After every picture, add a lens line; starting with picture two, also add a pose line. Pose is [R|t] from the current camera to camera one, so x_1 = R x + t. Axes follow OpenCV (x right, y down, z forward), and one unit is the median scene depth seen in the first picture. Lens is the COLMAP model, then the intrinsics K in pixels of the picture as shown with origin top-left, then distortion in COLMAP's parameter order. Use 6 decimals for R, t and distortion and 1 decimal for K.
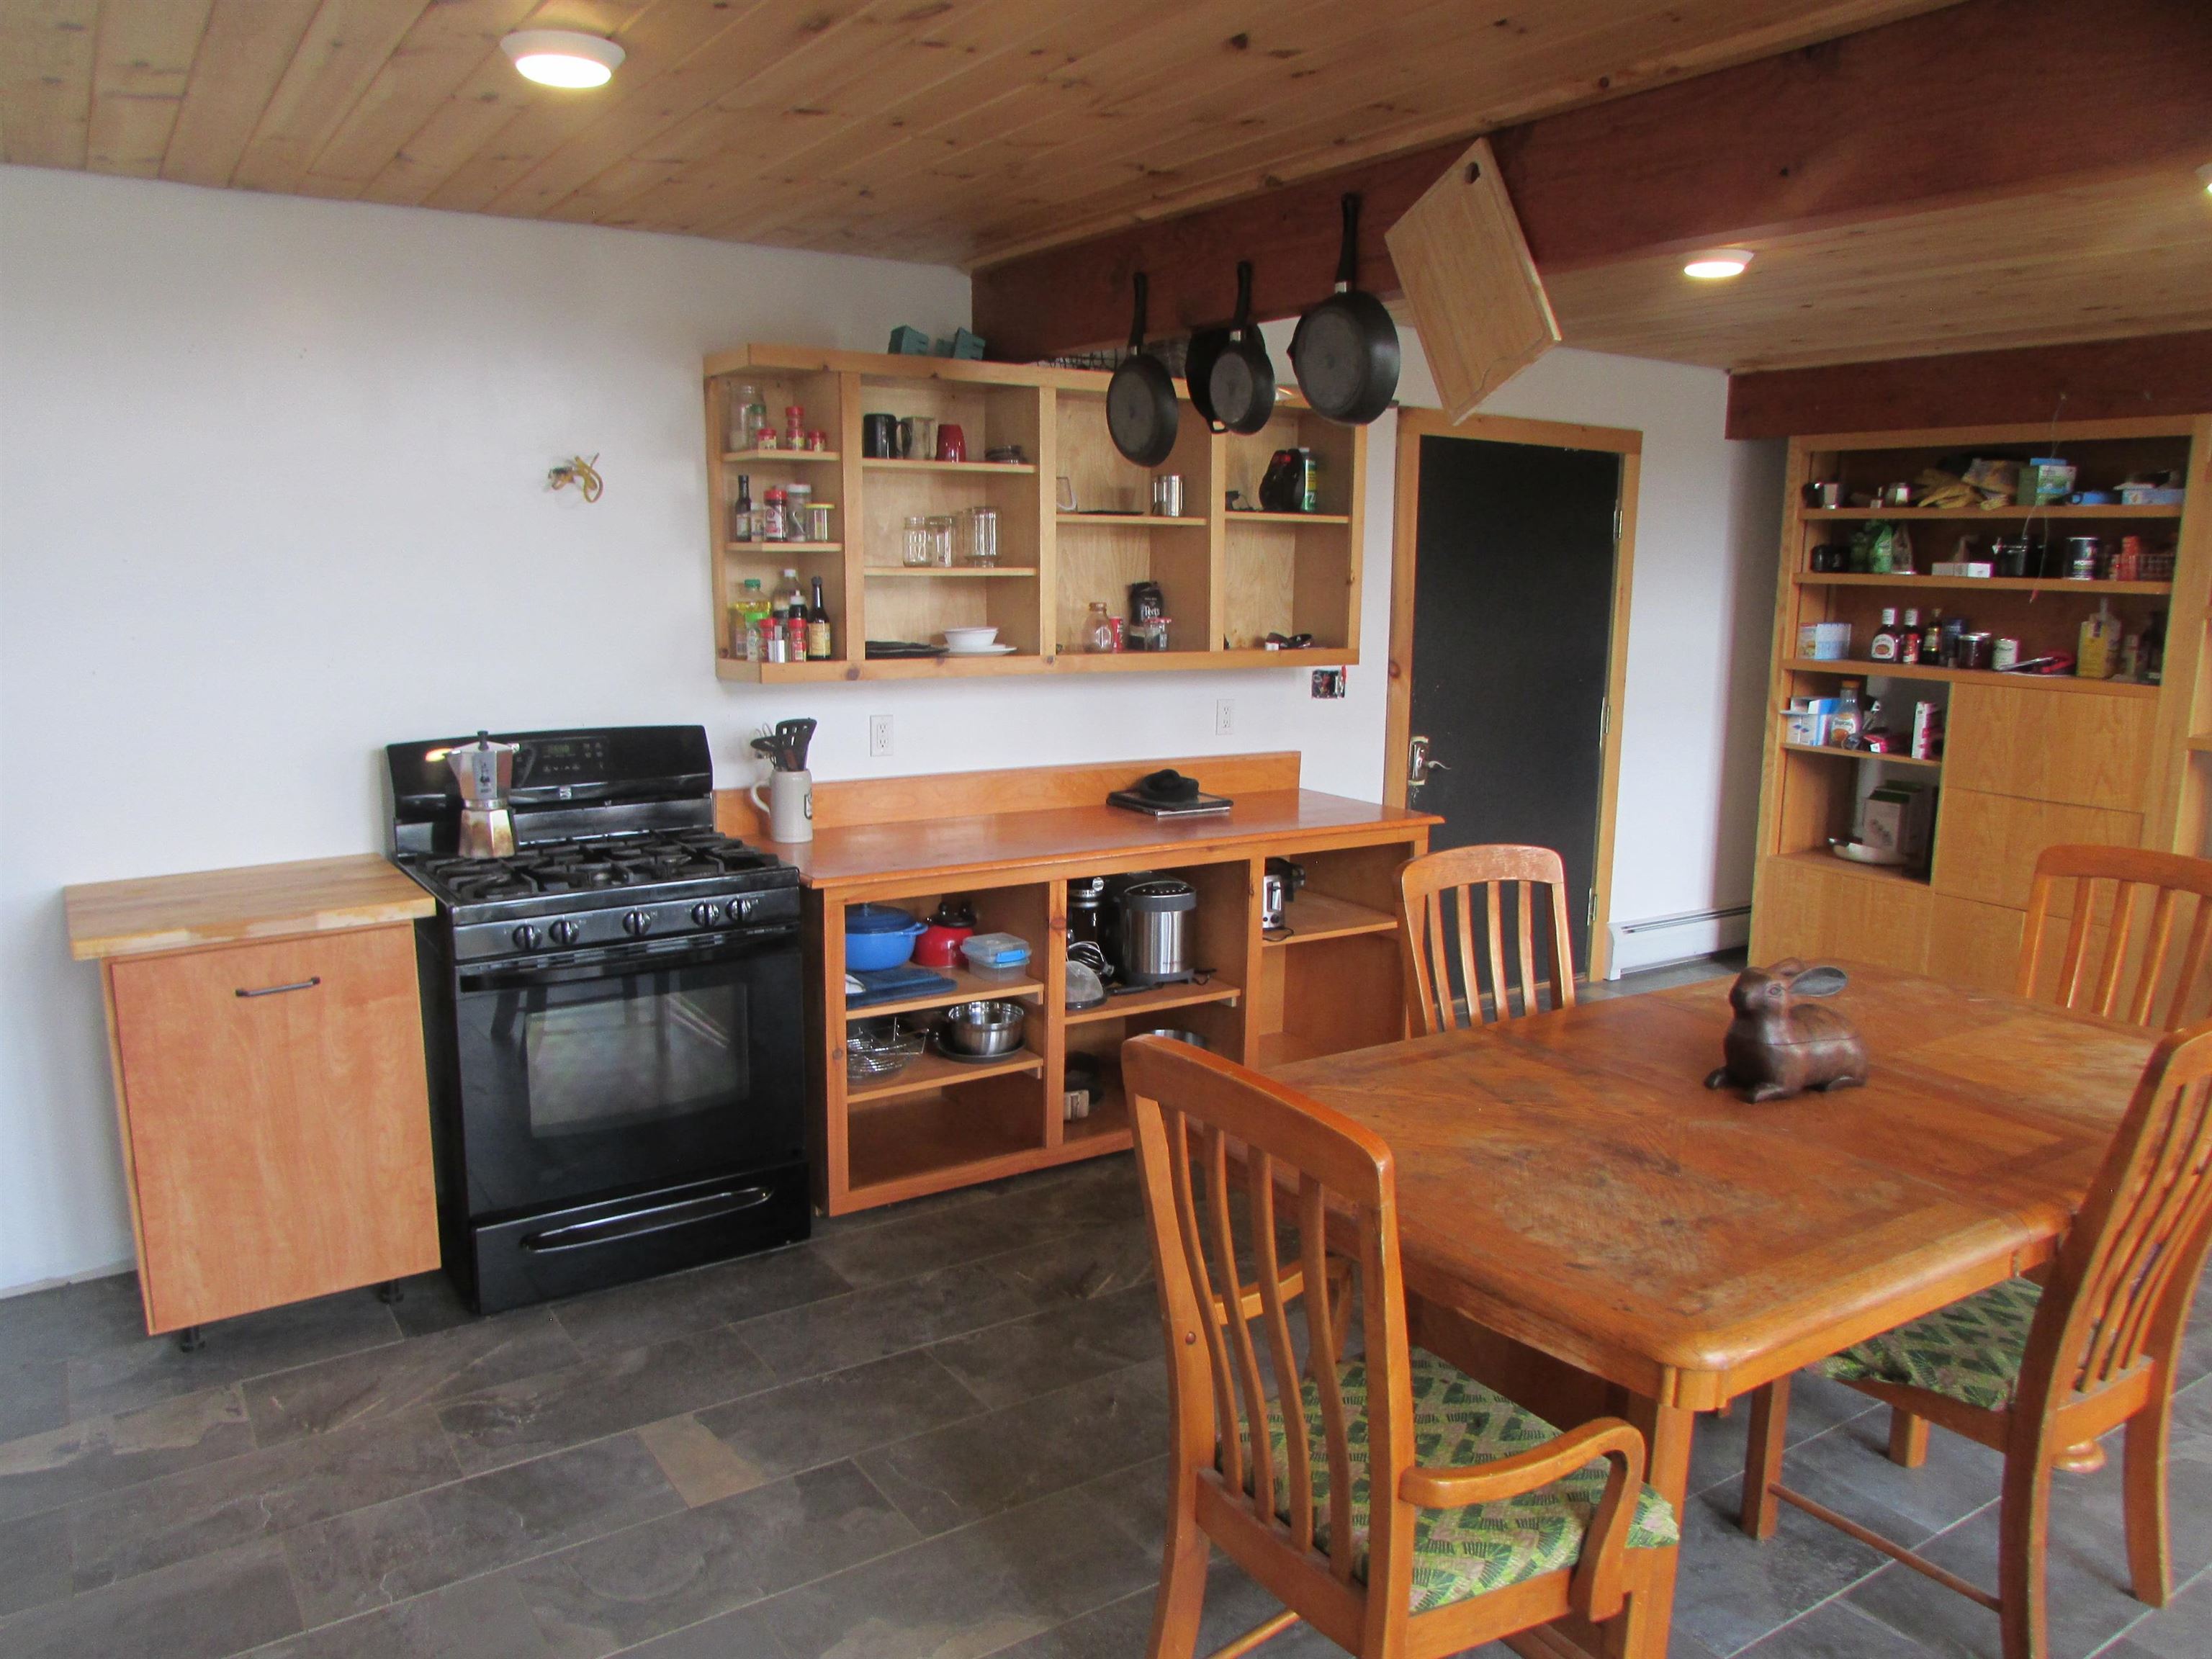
lens RADIAL K [[1571.5, 0, 1109.2], [0, 1571.5, 834.7], [0, 0, 1]] dist [-0.031607, 0.004379]
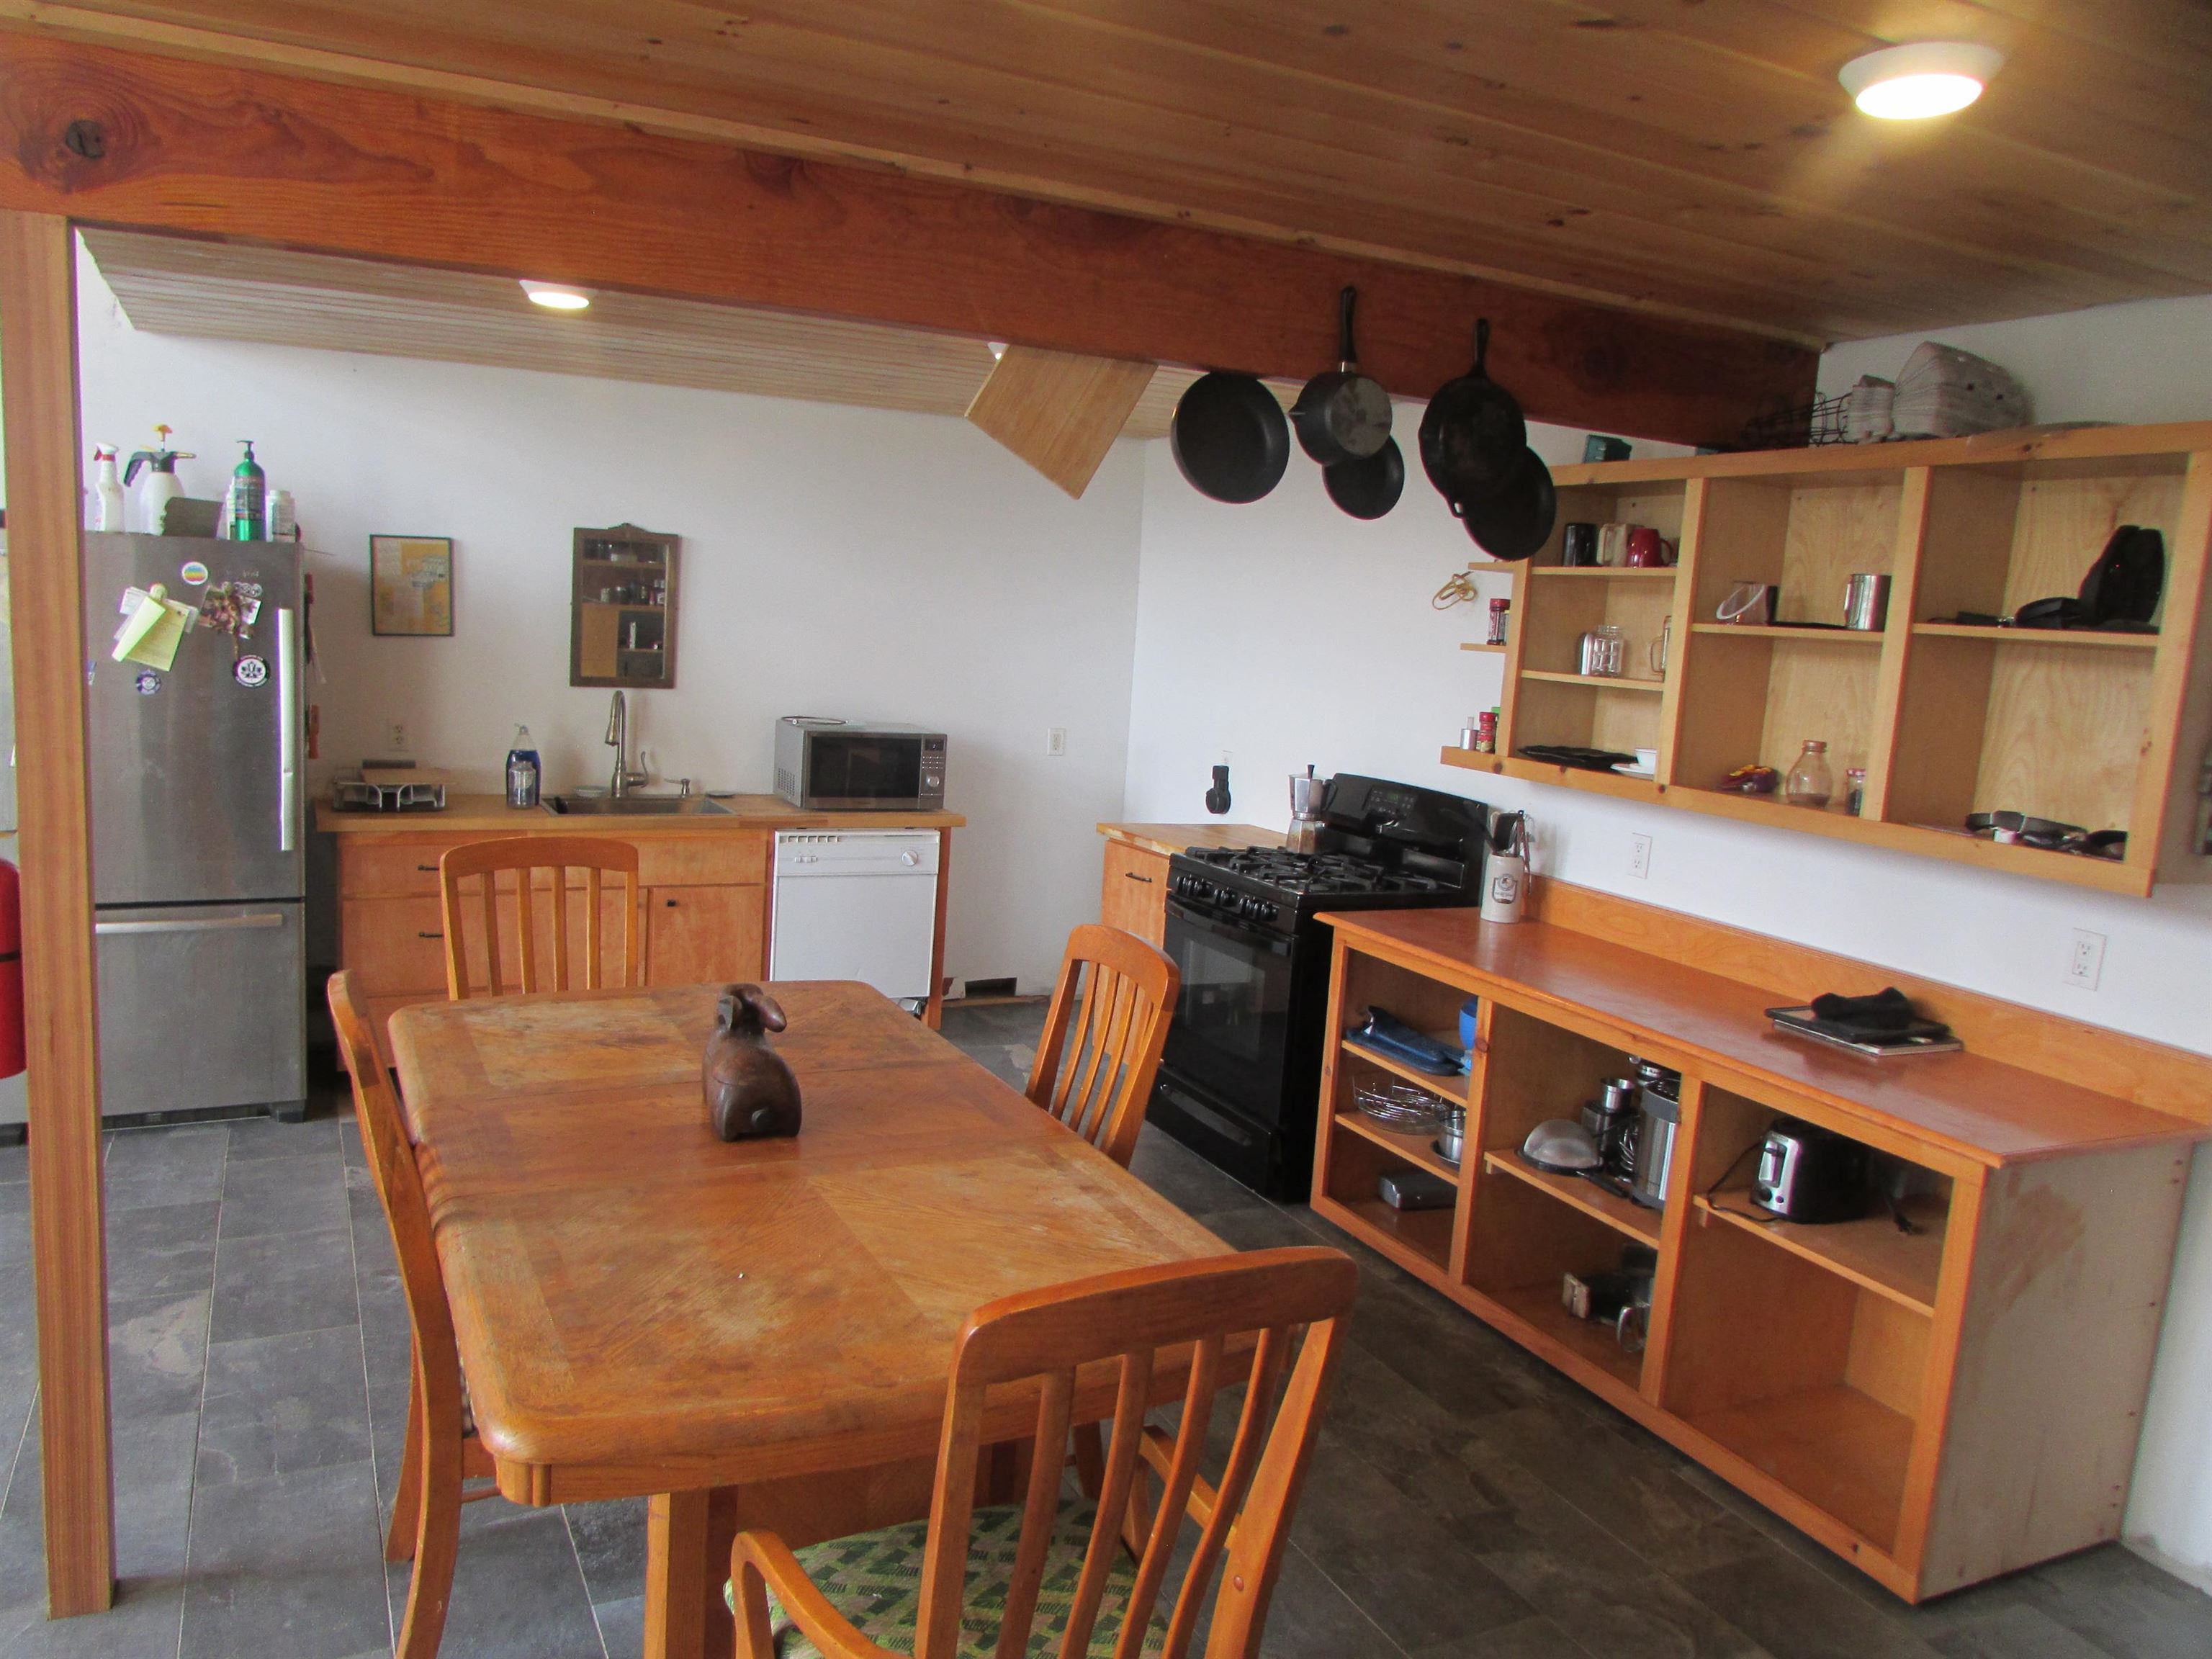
lens RADIAL K [[1582.5, 0, 1090.5], [0, 1582.5, 860.3], [0, 0, 1]] dist [-0.028623, 0.001690]
pose [[-0.122100, 0.138981, -0.982739, 0.855200], [-0.239448, 0.956776, 0.165059, -0.141085], [0.963201, 0.255469, -0.083543, 0.773247]]
